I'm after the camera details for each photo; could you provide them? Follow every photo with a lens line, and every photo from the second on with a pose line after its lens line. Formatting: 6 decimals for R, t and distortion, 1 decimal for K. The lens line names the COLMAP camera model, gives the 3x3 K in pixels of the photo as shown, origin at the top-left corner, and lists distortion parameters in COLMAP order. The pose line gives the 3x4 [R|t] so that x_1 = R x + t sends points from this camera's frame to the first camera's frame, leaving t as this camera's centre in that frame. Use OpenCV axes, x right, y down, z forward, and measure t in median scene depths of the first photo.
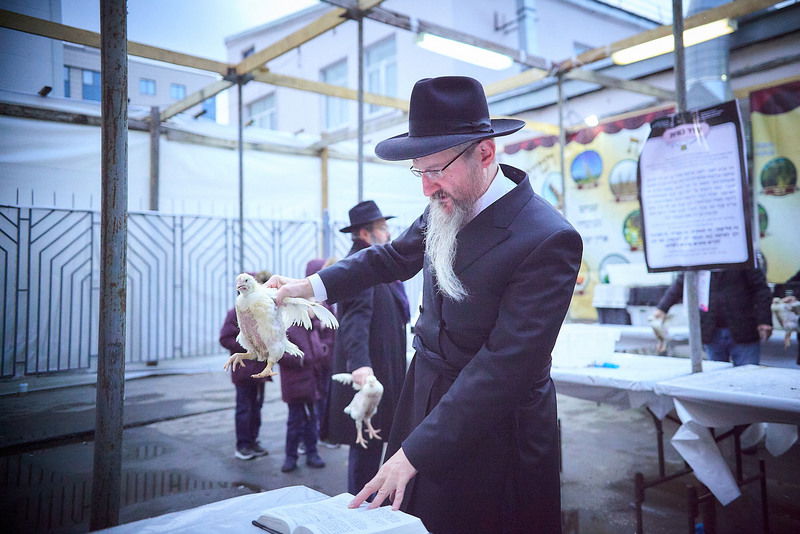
lens RADIAL K [[690.3, 0, 398.3], [0, 690.3, 260.0], [0, 0, 1]] dist [-0.003052, 0.007422]
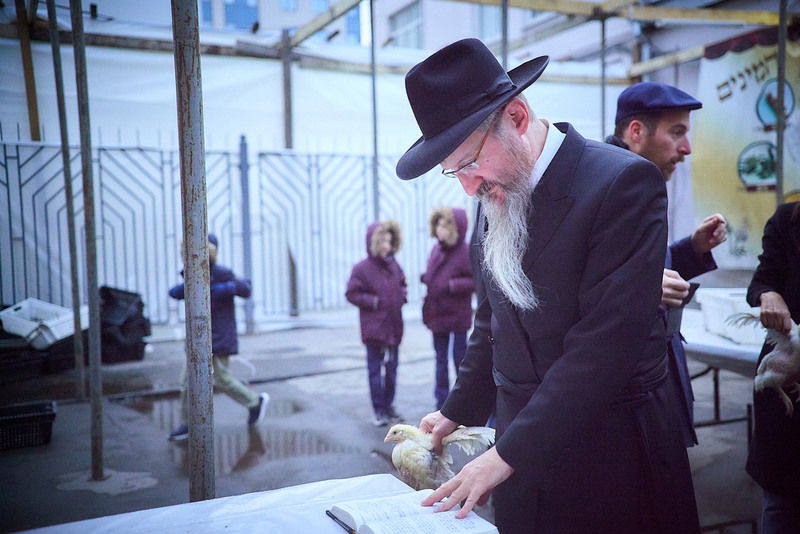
lens RADIAL K [[754.4, 0, 399.8], [0, 754.4, 271.2], [0, 0, 1]] dist [0.058097, 0.000000]
pose [[0.959413, 0.016322, -0.281532, 0.071880], [0.009754, 0.995806, 0.090971, -0.000321], [0.281836, -0.090024, 0.955230, 0.077963]]
